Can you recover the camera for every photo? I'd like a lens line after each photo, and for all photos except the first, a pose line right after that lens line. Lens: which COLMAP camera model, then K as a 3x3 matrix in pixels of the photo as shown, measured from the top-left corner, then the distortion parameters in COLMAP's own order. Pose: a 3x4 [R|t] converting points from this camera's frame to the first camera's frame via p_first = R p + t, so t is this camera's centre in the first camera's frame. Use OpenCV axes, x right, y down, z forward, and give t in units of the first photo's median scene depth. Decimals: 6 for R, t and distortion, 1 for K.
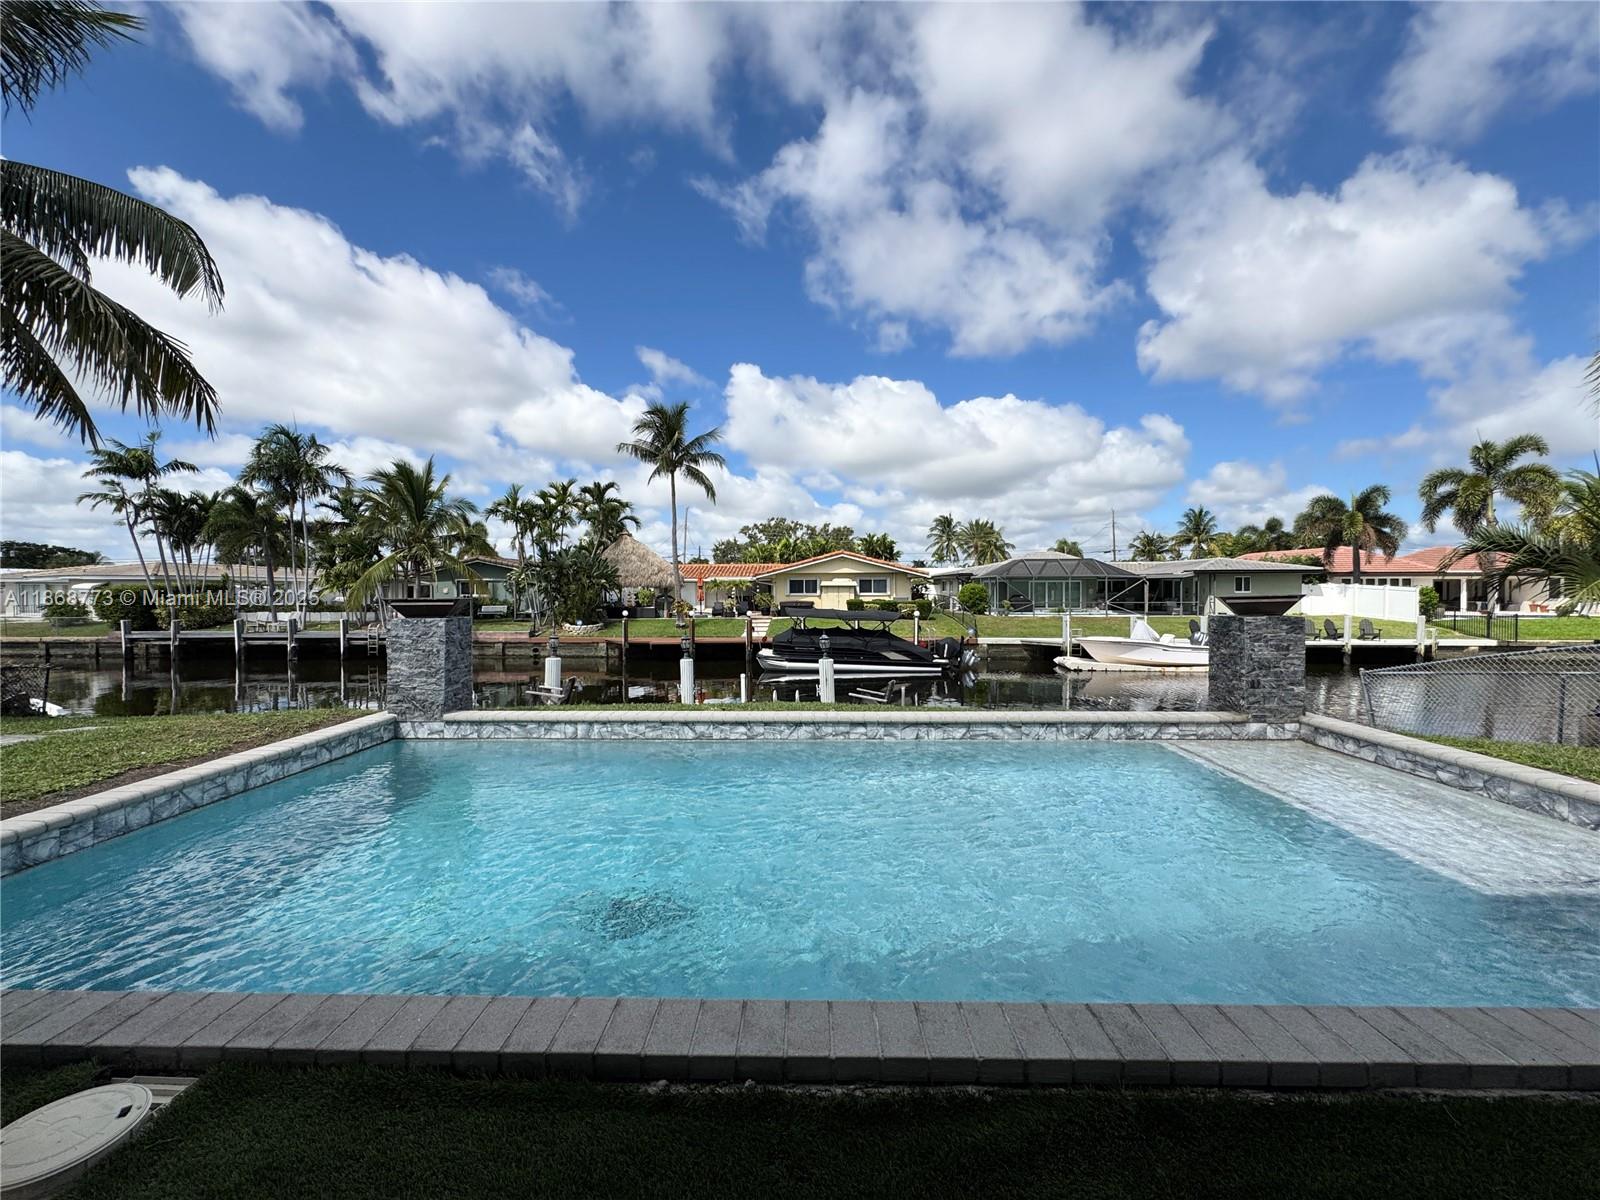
lens RADIAL K [[639.3, 0, 803.6], [0, 639.3, 594.5], [0, 0, 1]] dist [-0.001945, 0.000521]
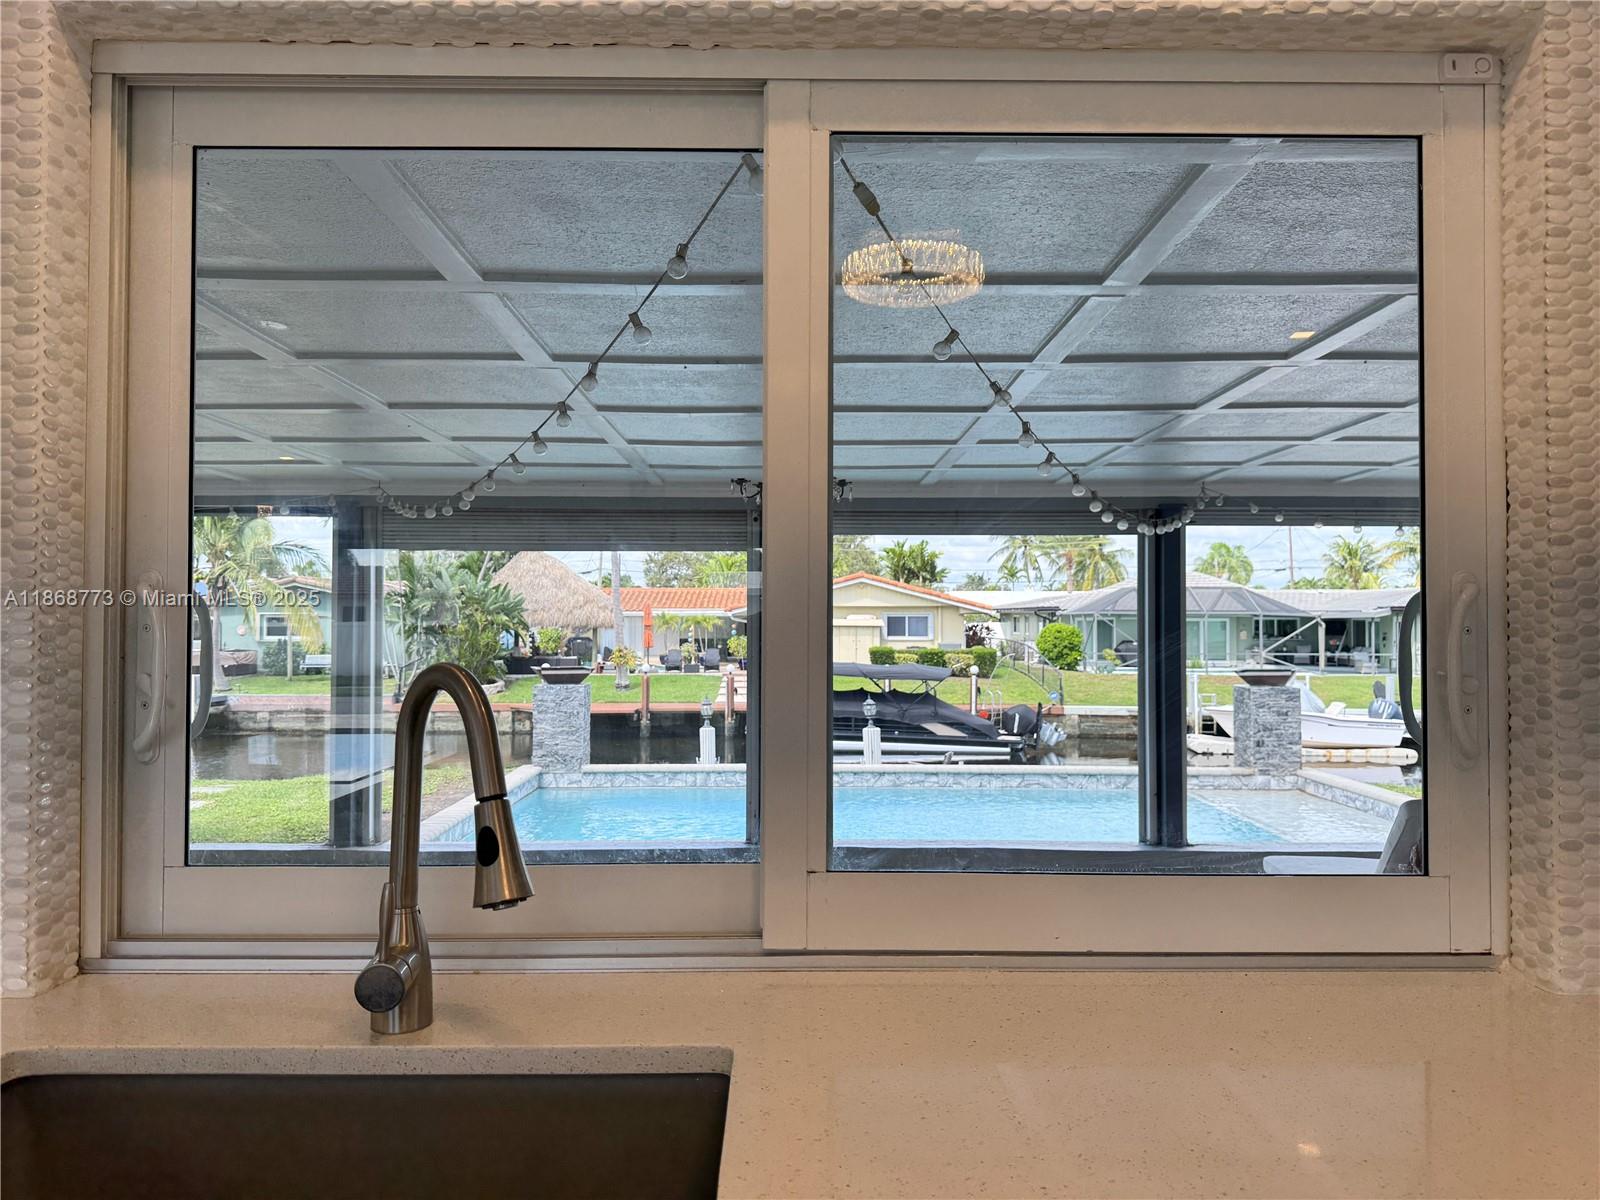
lens RADIAL K [[1126.1, 0, 791.5], [0, 1126.1, 599.7], [0, 0, 1]] dist [0.053097, -0.061367]
pose [[0.999841, 0.005514, 0.016982, -0.038231], [-0.005078, 0.999658, -0.025653, -0.012493], [-0.017117, 0.025563, 0.999527, -0.199201]]
